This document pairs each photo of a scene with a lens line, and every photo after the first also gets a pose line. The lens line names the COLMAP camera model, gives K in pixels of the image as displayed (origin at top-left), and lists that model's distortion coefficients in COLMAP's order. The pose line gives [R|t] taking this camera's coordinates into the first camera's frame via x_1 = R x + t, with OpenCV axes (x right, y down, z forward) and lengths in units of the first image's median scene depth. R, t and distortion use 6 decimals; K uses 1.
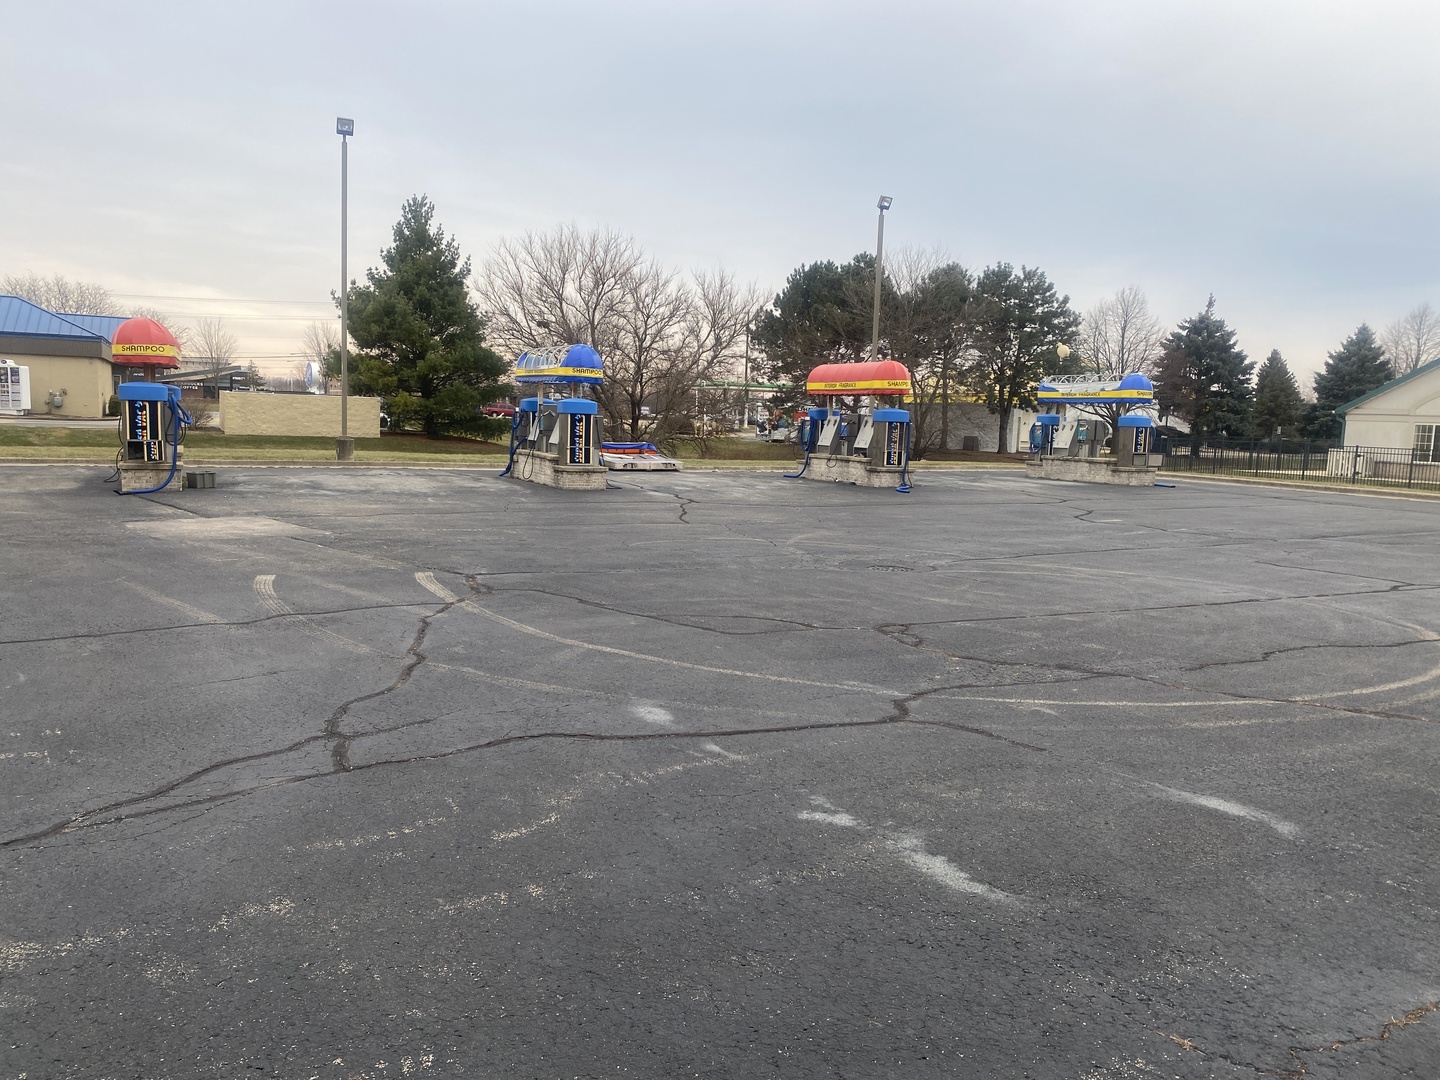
lens RADIAL K [[1073.3, 0, 720.1], [0, 1073.3, 541.4], [0, 0, 1]] dist [0.024815, -0.026630]
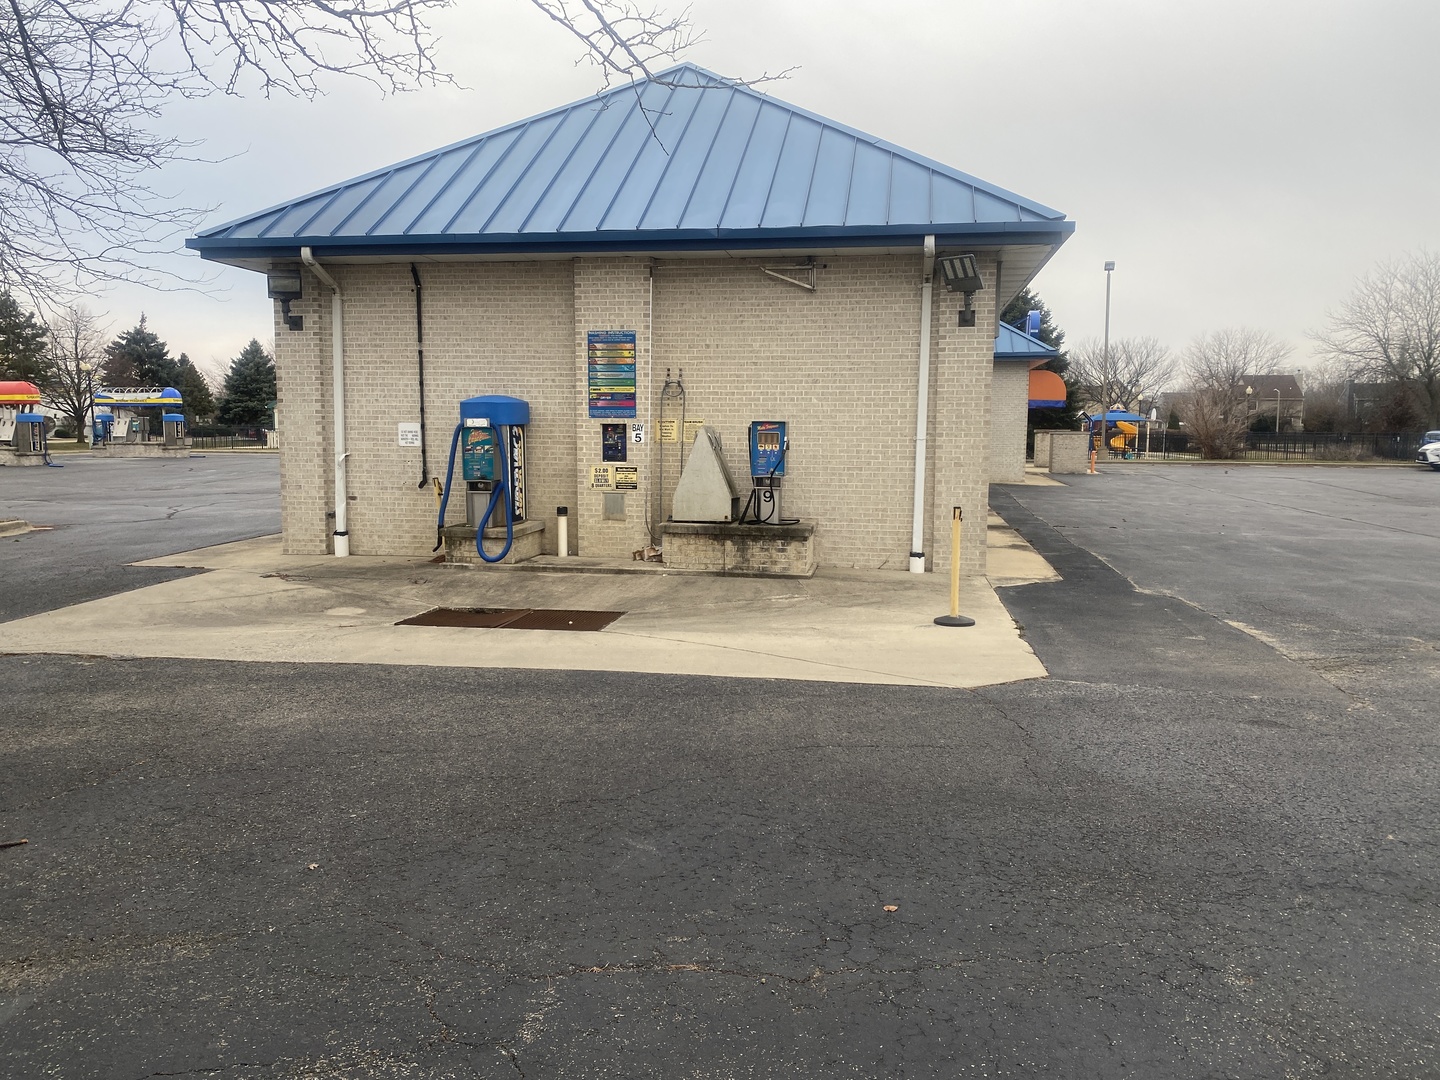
lens RADIAL K [[1073.3, 0, 720.3], [0, 1073.3, 539.9], [0, 0, 1]] dist [0.024815, -0.026630]
pose [[0.569972, -0.118304, 0.813103, -0.215356], [0.109305, 0.991702, 0.067668, 0.022246], [-0.814362, 0.050308, 0.578173, -0.262848]]
